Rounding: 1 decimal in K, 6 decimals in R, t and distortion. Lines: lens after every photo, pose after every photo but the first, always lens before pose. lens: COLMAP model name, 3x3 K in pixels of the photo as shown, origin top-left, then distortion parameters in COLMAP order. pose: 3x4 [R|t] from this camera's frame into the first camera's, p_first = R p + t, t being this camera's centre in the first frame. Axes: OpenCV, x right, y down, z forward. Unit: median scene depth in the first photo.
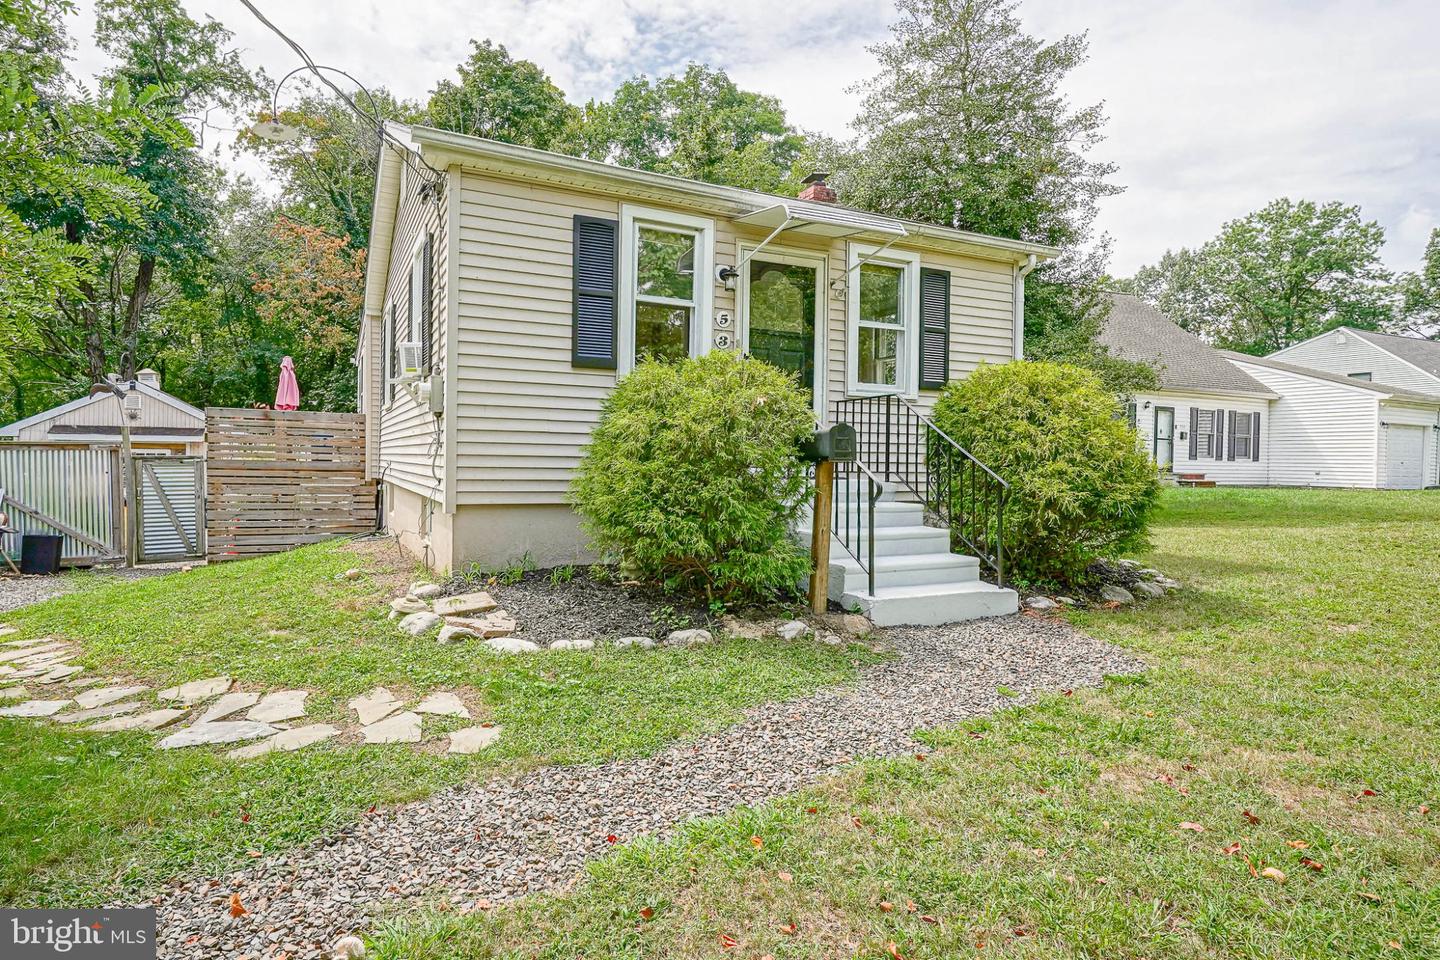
lens RADIAL K [[735.2, 0, 691.7], [0, 735.2, 482.2], [0, 0, 1]] dist [-0.012608, 0.007706]
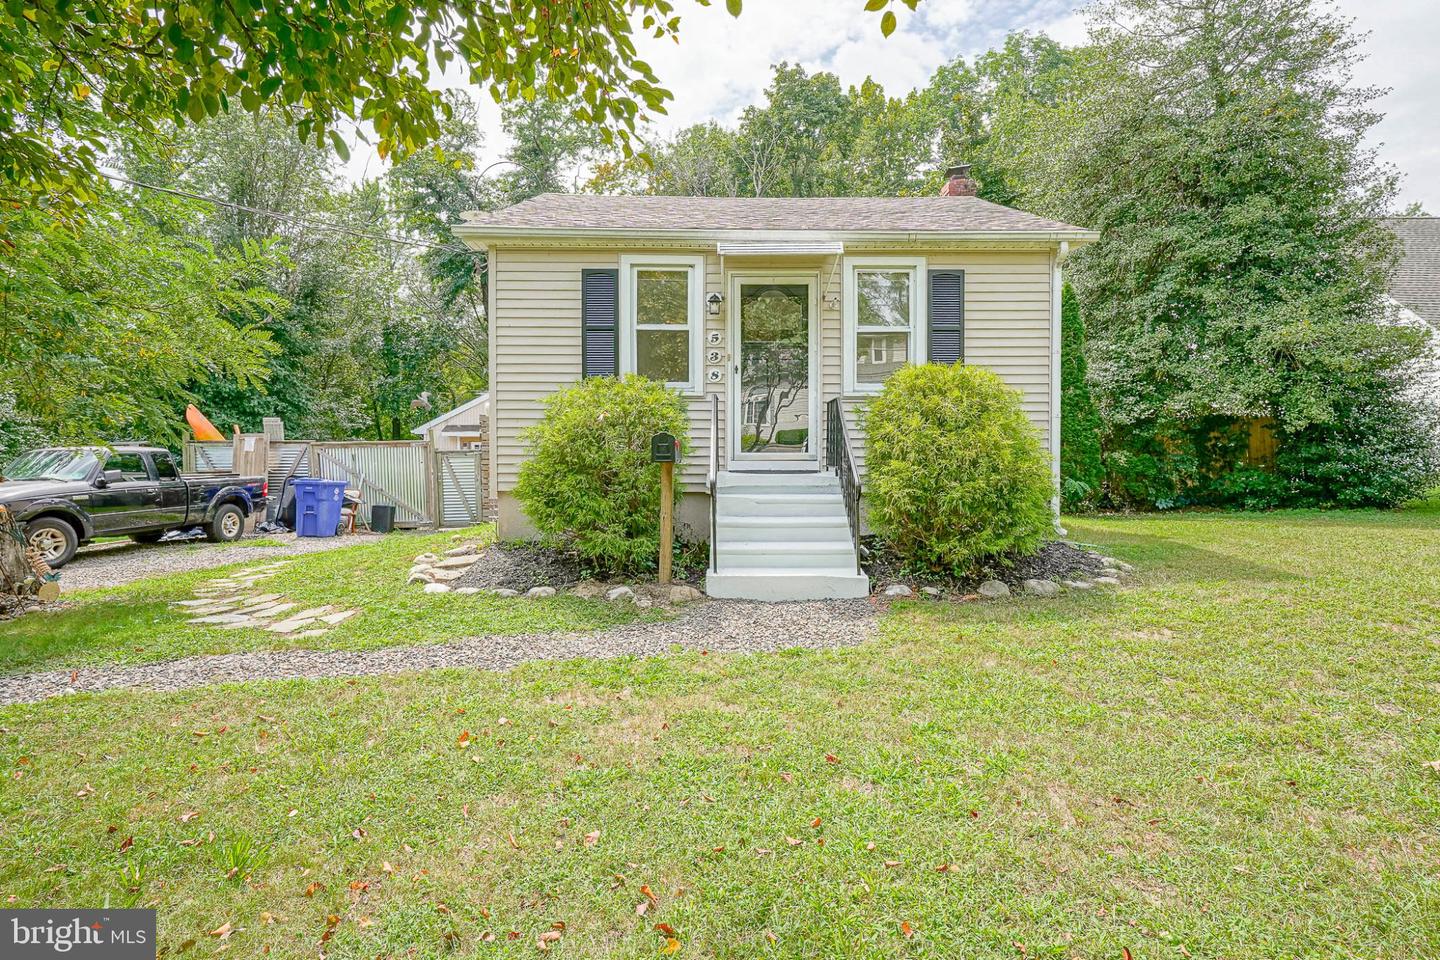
lens RADIAL K [[719.9, 0, 758.2], [0, 719.9, 470.2], [0, 0, 1]] dist [-0.002599, 0.000576]
pose [[0.920574, 0.004476, -0.390544, 0.492740], [-0.001363, 0.999965, 0.008248, -0.015450], [0.390567, -0.007061, 0.920547, -0.040989]]
